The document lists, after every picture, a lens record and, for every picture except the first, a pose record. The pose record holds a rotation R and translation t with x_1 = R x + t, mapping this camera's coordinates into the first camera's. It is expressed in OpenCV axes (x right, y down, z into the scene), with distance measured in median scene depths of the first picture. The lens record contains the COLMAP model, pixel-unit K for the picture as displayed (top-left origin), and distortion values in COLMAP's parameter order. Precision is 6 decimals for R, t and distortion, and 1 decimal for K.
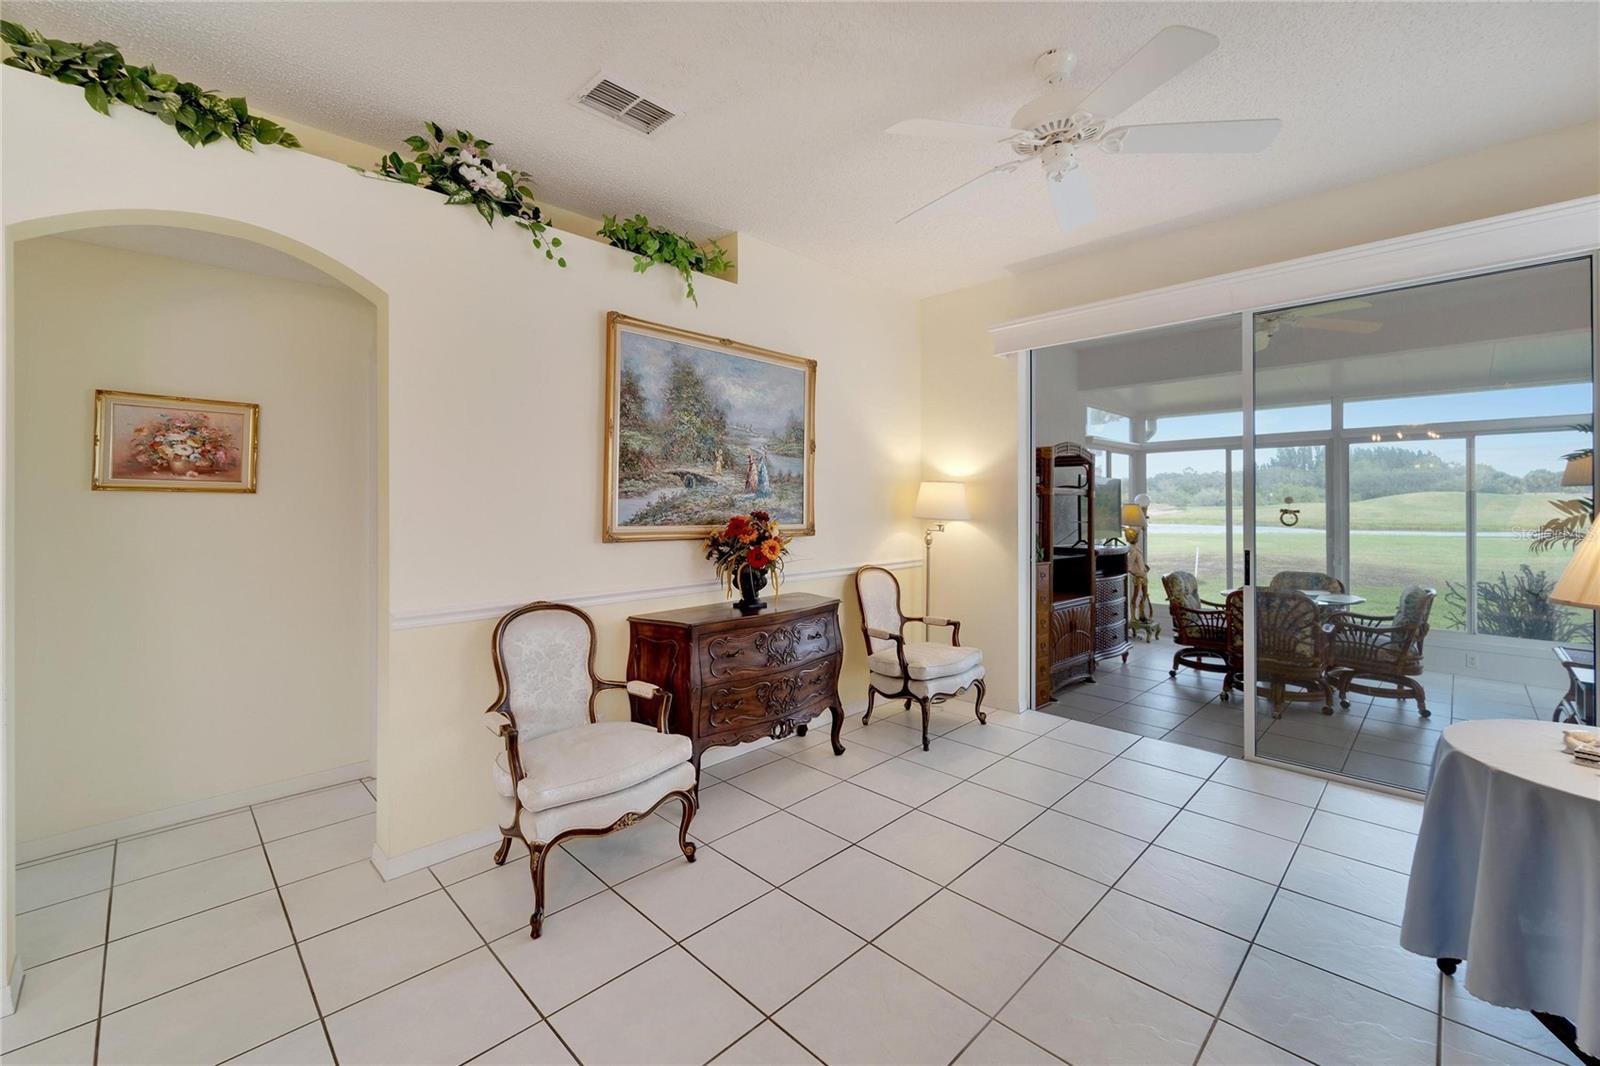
lens RADIAL K [[637.3, 0, 796.2], [0, 637.3, 504.1], [0, 0, 1]] dist [0.003745, -0.002431]
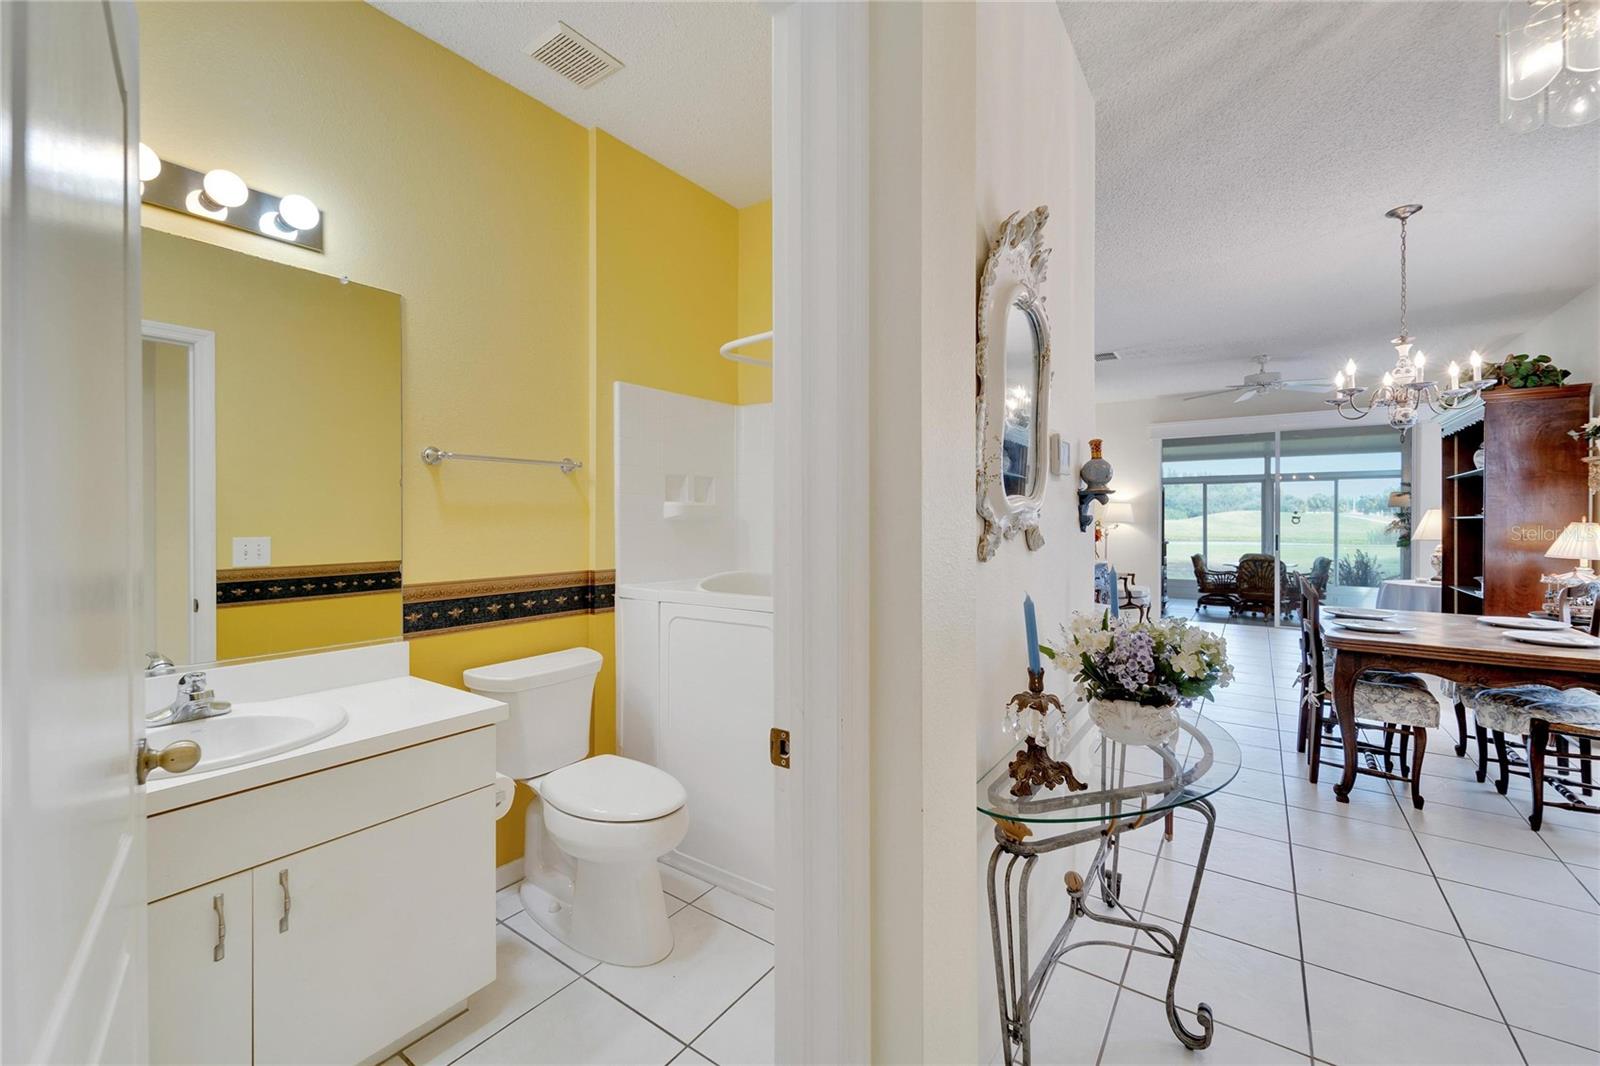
lens RADIAL K [[637.3, 0, 791.2], [0, 637.3, 527.0], [0, 0, 1]] dist [0.003745, -0.002431]
pose [[0.984874, 0.000899, 0.173268, -1.351312], [-0.002835, 0.999936, 0.010928, 0.024999], [-0.173247, -0.011253, 0.984814, -0.907702]]
